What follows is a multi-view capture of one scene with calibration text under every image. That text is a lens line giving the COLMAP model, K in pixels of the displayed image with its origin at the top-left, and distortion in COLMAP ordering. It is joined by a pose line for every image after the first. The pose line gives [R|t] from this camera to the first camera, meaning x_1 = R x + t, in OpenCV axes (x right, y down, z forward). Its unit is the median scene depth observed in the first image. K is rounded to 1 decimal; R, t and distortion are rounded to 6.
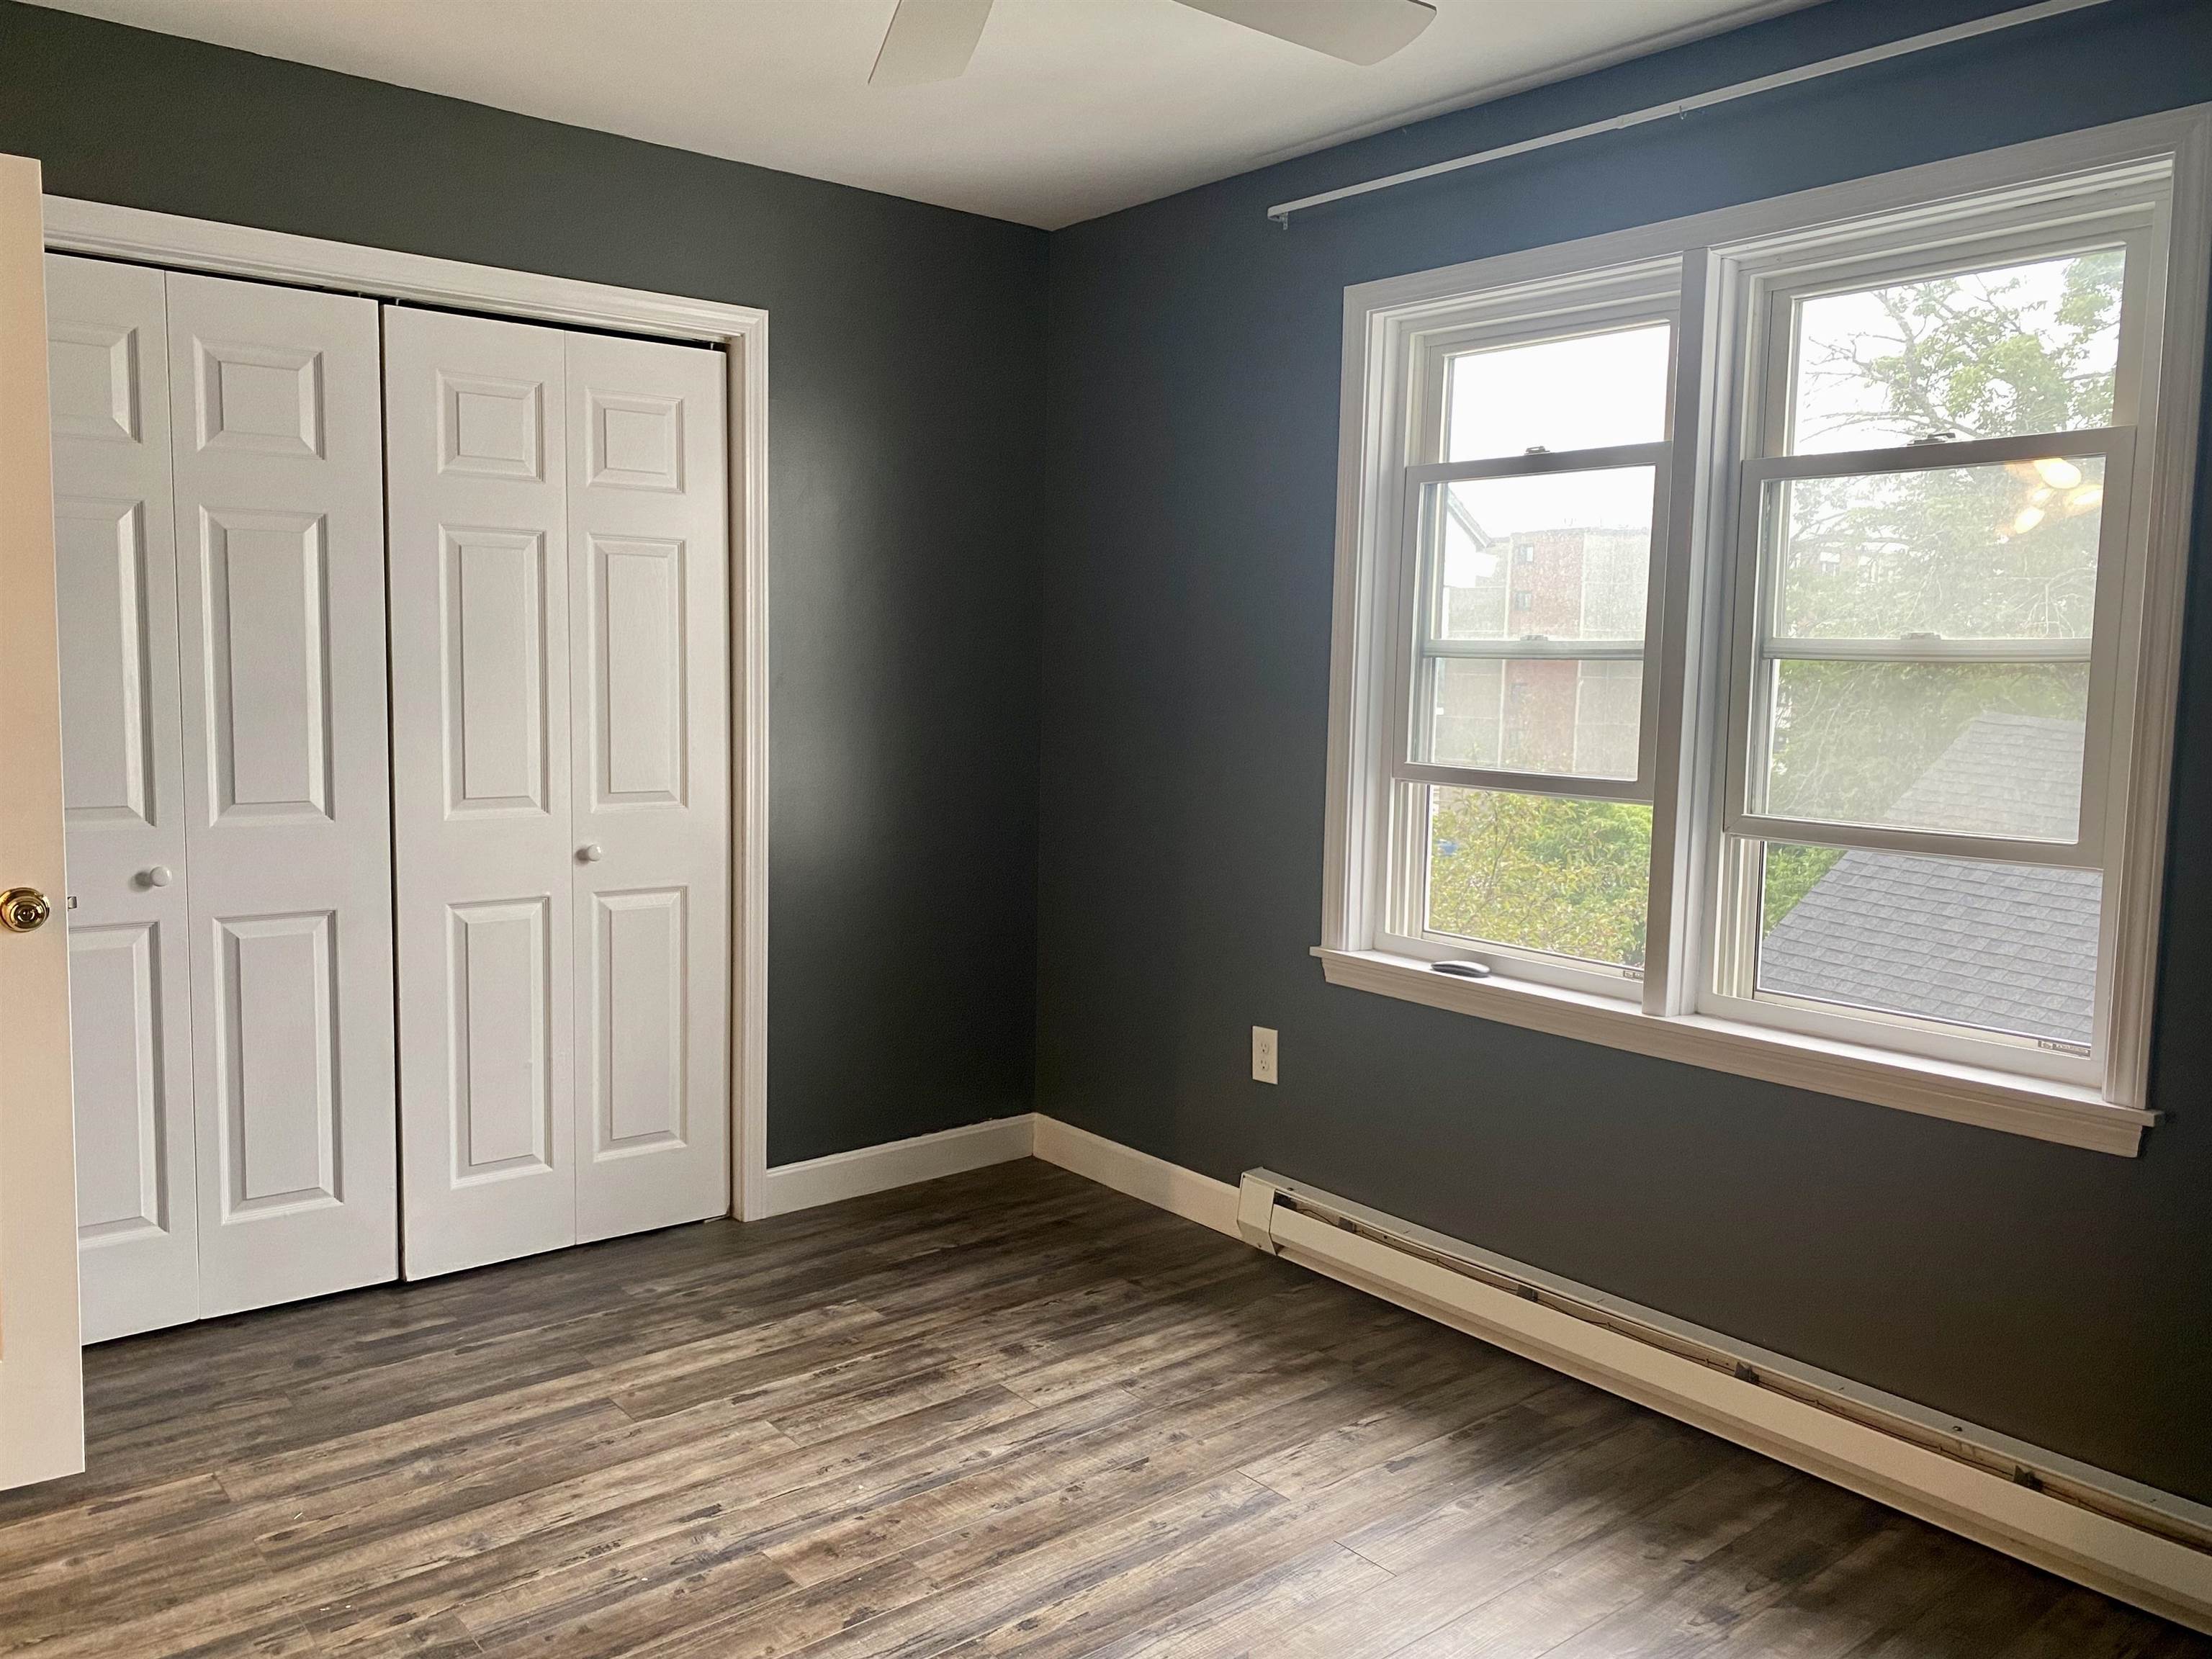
lens RADIAL K [[1680.4, 0, 1082.1], [0, 1680.4, 845.2], [0, 0, 1]] dist [0.044444, -0.010929]
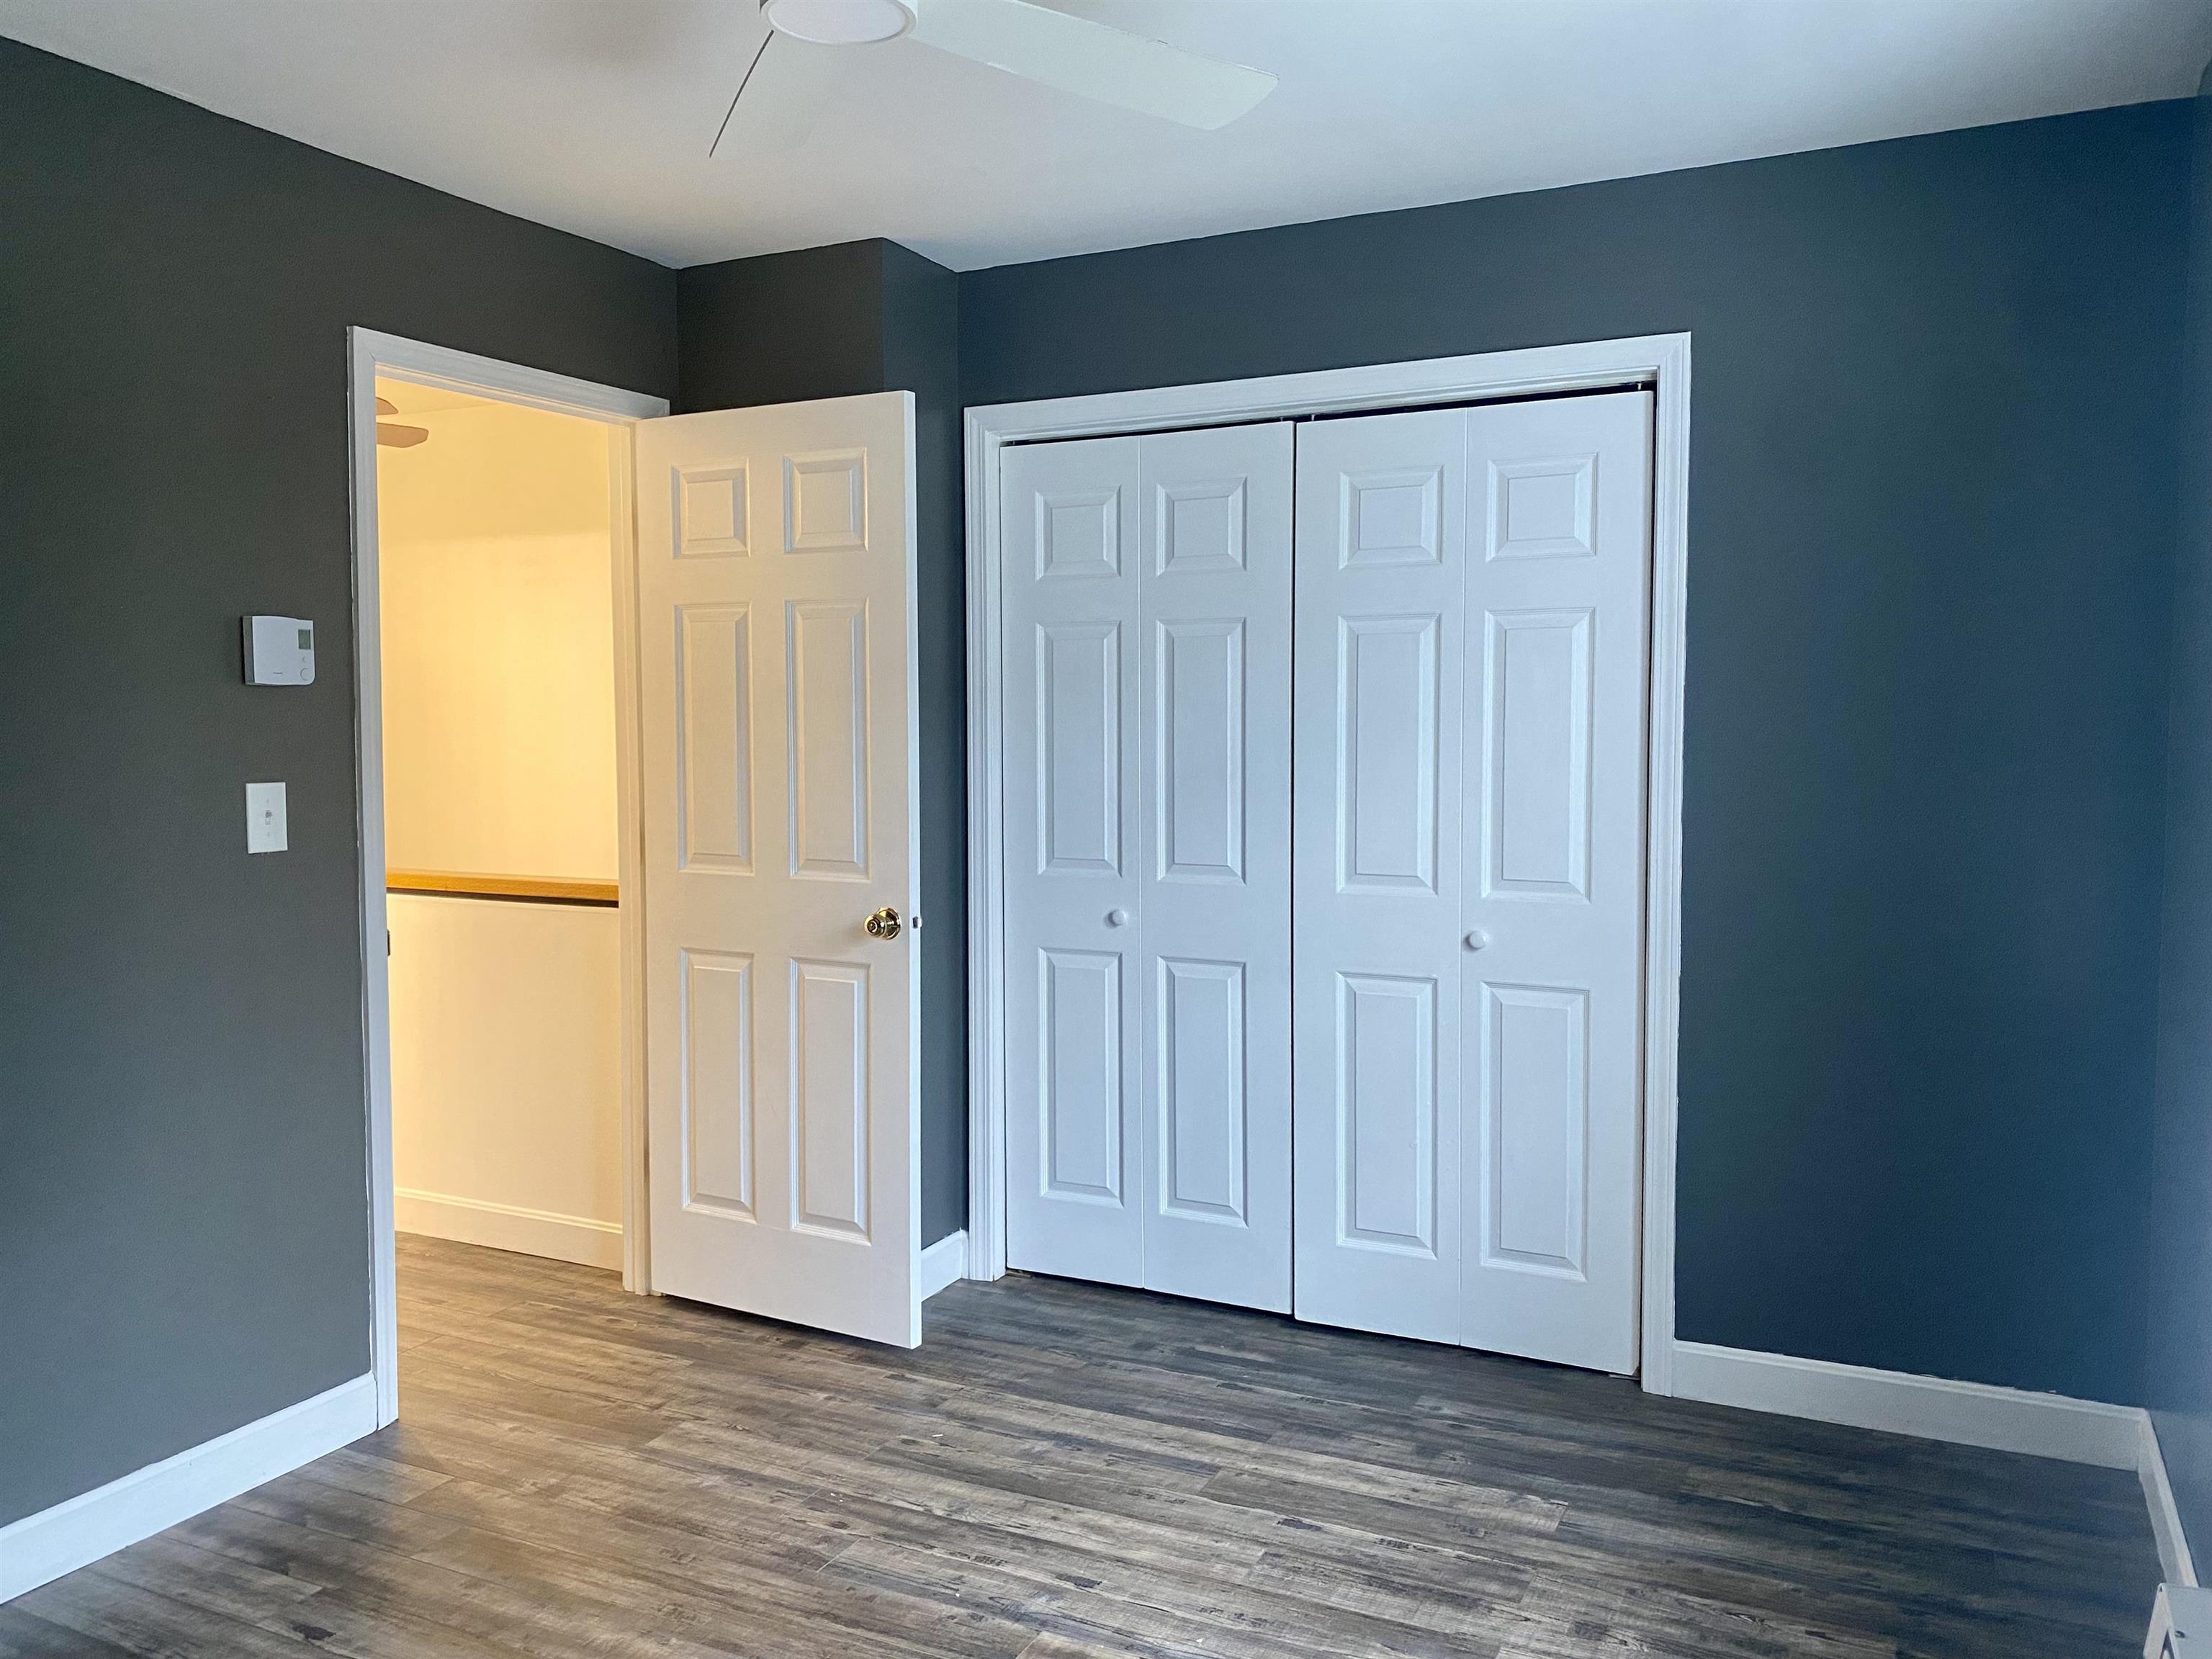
lens RADIAL K [[1680.4, 0, 1095.8], [0, 1680.4, 834.9], [0, 0, 1]] dist [0.044444, -0.010929]
pose [[0.434263, 0.038313, -0.899971, 0.540317], [-0.094019, 0.995566, -0.002984, -0.035642], [0.895866, 0.085910, 0.435939, 0.431326]]
